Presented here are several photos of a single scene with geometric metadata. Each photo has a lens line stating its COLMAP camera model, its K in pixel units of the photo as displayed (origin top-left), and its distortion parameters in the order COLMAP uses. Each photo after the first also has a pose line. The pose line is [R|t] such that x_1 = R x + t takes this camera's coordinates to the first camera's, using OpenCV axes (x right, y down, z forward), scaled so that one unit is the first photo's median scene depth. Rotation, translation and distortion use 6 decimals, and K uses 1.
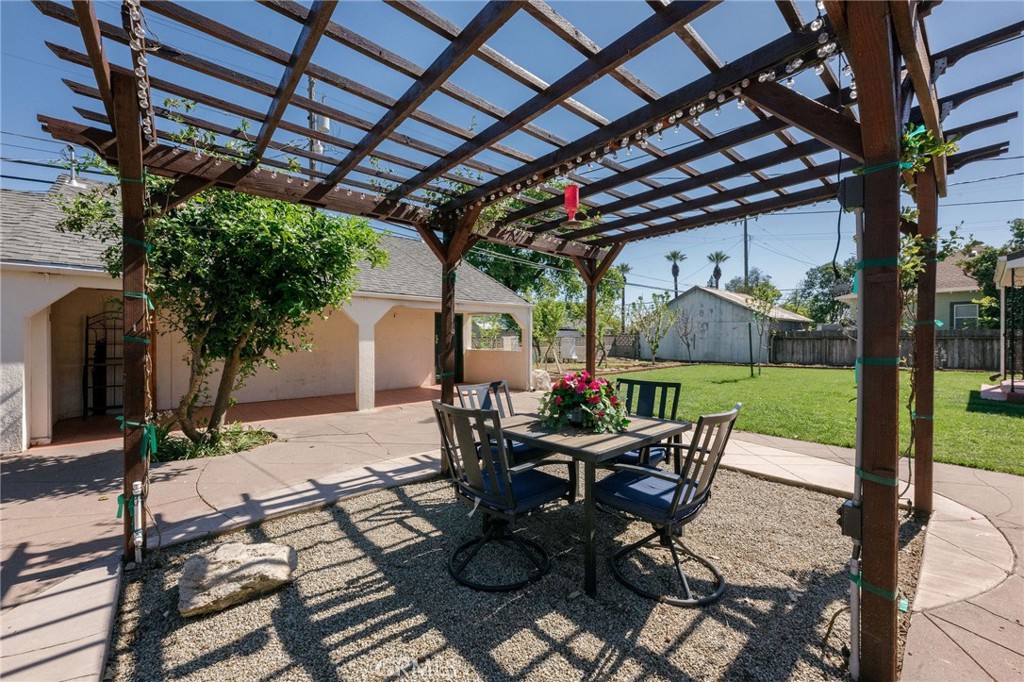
lens RADIAL K [[405.8, 0, 514.0], [0, 405.8, 341.0], [0, 0, 1]] dist [-0.002134, 0.000081]
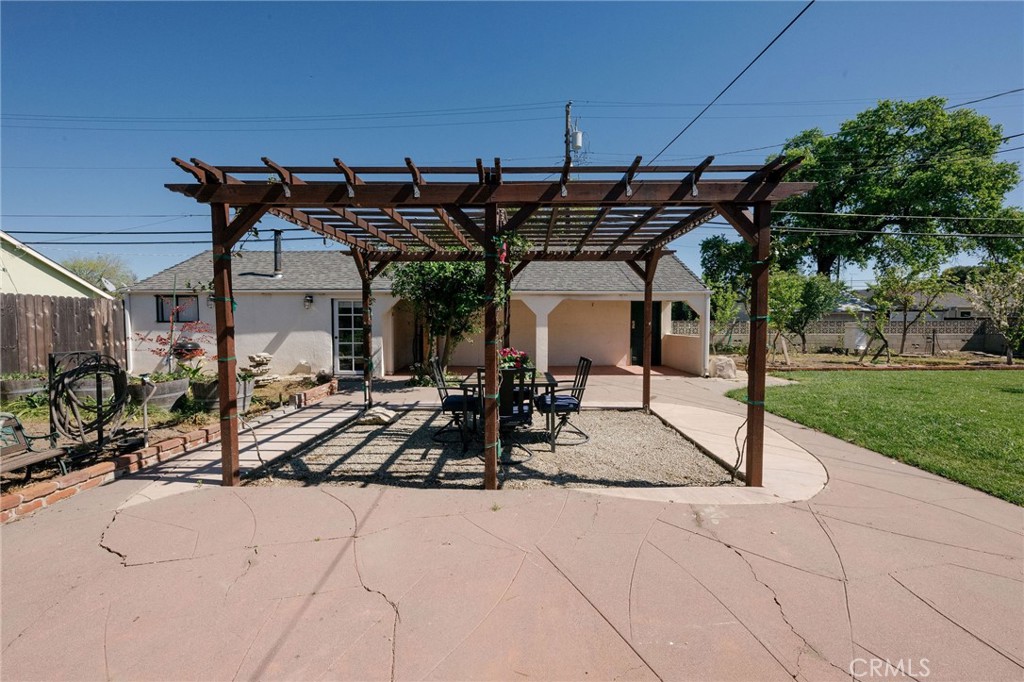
lens RADIAL K [[405.8, 0, 514.0], [0, 405.8, 341.0], [0, 0, 1]] dist [-0.002134, 0.000081]
pose [[0.757353, 0.035742, -0.652026, 1.684615], [-0.007179, 0.998896, 0.046417, -0.051916], [0.652966, -0.030474, 0.756774, -0.409547]]
